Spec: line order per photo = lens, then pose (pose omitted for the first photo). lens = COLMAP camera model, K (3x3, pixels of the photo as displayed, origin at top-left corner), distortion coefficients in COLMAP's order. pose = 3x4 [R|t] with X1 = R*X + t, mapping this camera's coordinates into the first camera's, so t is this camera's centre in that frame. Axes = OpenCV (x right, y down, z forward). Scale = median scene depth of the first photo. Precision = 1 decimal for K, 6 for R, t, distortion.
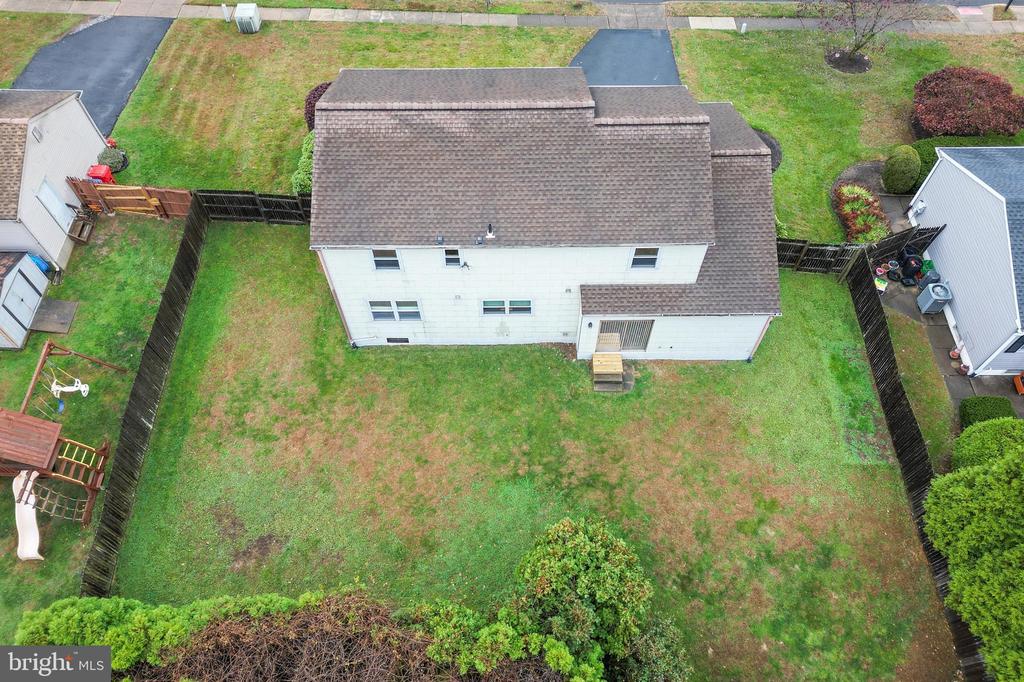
lens RADIAL K [[736.2, 0, 511.2], [0, 736.2, 343.3], [0, 0, 1]] dist [0.074103, -0.070574]
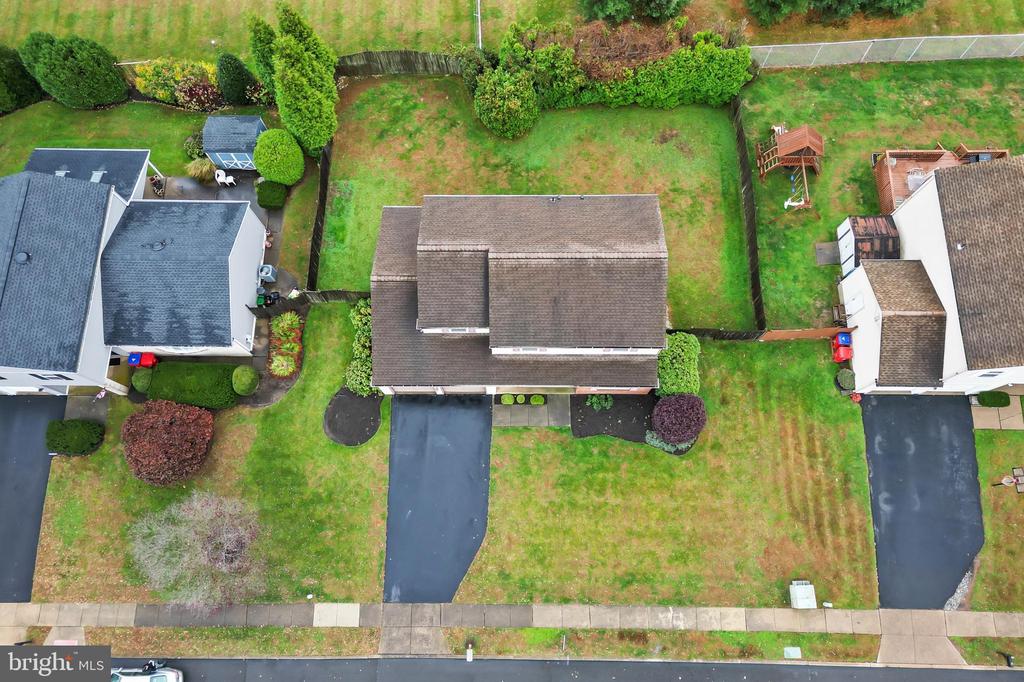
lens RADIAL K [[736.2, 0, 511.4], [0, 736.2, 348.0], [0, 0, 1]] dist [0.074103, -0.070574]
pose [[-0.999778, -0.001878, 0.020968, 0.027839], [0.017285, -0.641750, 0.766719, -1.523711], [0.012016, 0.766912, 0.641640, 0.150029]]
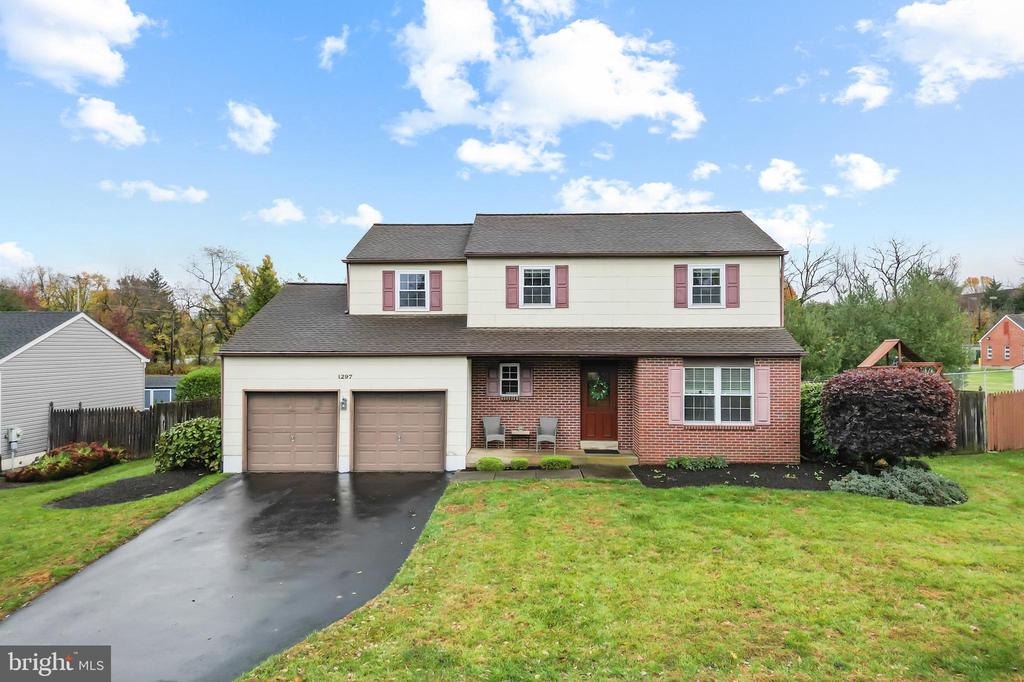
lens RADIAL K [[736.2, 0, 511.9], [0, 736.2, 344.0], [0, 0, 1]] dist [0.074103, -0.070574]
pose [[-0.999485, 0.006289, 0.031454, 0.025094], [0.029602, 0.558517, 0.828965, -1.021625], [-0.012354, 0.829469, -0.558416, 1.615249]]
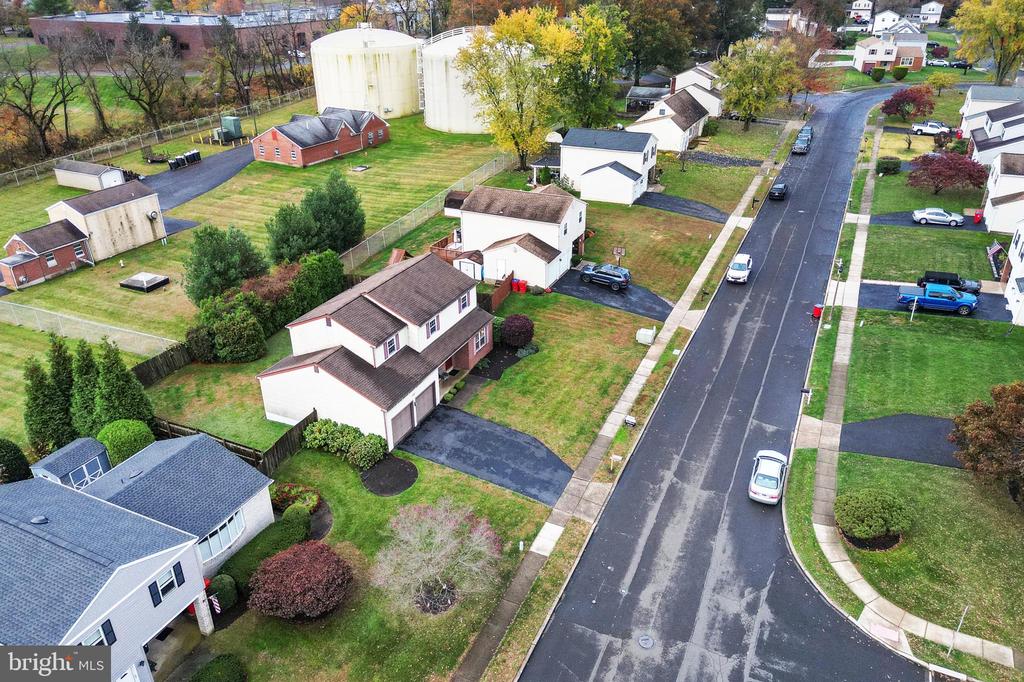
lens RADIAL K [[736.2, 0, 520.1], [0, 736.2, 340.8], [0, 0, 1]] dist [0.074103, -0.070574]
pose [[-0.414434, 0.423102, -0.805748, 1.607563], [-0.753337, 0.337256, 0.564572, -1.723522], [0.510615, 0.840977, 0.178968, 0.894650]]
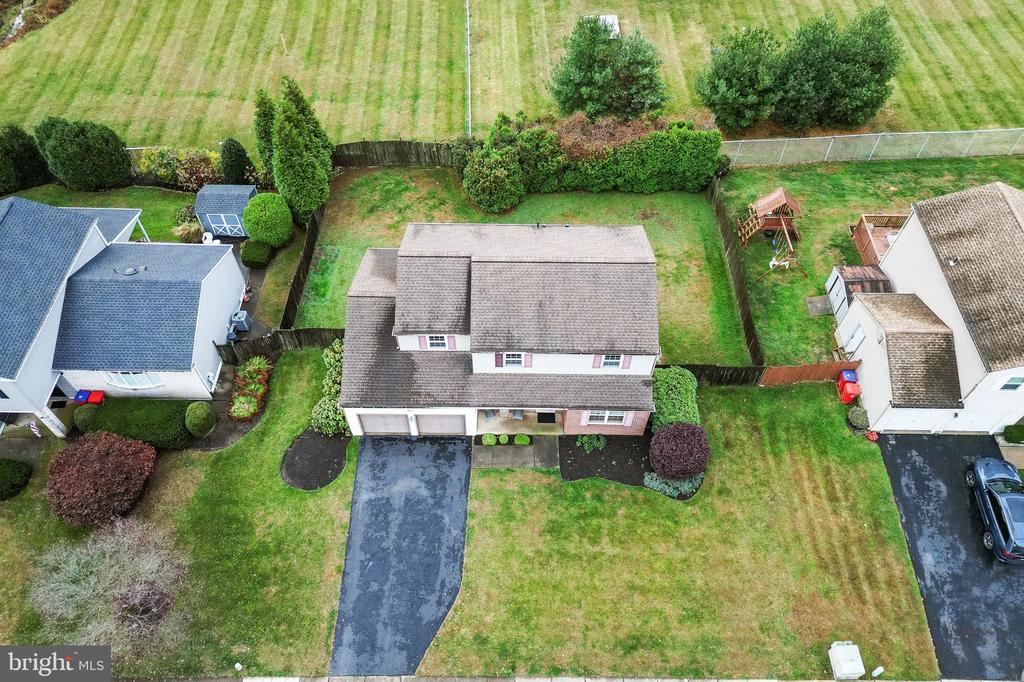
lens RADIAL K [[736.2, 0, 510.9], [0, 736.2, 337.9], [0, 0, 1]] dist [0.074103, -0.070574]
pose [[-0.999936, -0.007470, 0.008533, 0.015468], [0.010557, -0.338250, 0.940997, -1.667273], [-0.004143, 0.941027, 0.338307, 0.600386]]
